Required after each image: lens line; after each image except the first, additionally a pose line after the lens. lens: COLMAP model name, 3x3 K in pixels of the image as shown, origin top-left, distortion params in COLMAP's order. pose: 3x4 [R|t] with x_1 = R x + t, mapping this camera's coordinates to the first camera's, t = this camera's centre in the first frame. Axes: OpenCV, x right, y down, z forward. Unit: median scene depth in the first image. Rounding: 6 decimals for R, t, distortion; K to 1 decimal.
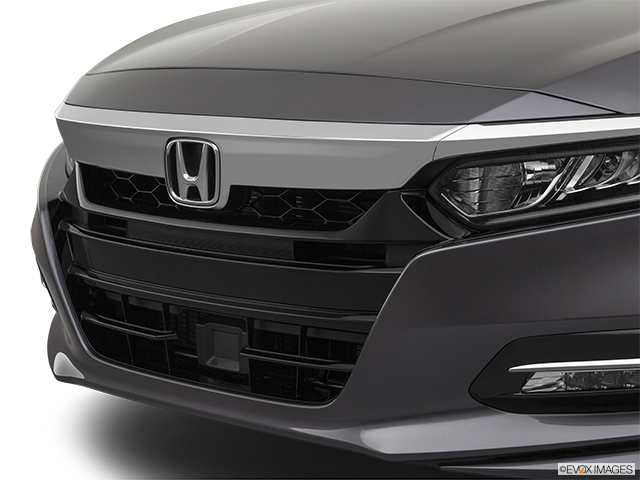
lens RADIAL K [[1765.9, 0, 320.0], [0, 1765.9, 240.0], [0, 0, 1]] dist [-0.033291, 0.034807]
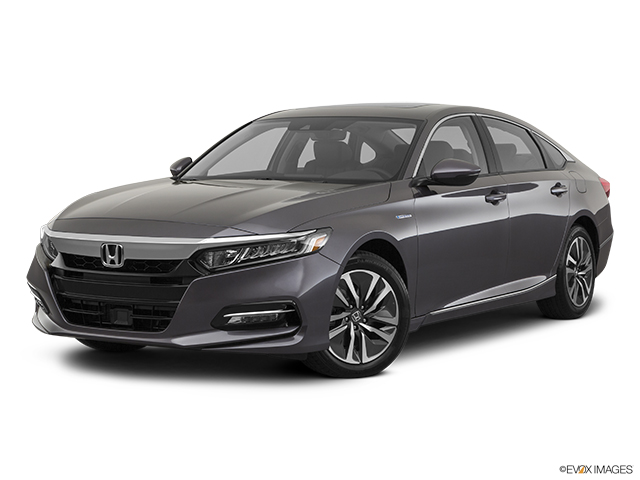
lens RADIAL K [[1075.0, 0, 320.0], [0, 1075.0, 240.0], [0, 0, 1]] dist [0.035273, 0.023667]
pose [[0.971277, -0.009503, 0.237762, -0.171648], [0.023097, 0.998249, -0.054454, 0.044188], [-0.236828, 0.058382, 0.969796, -0.858223]]
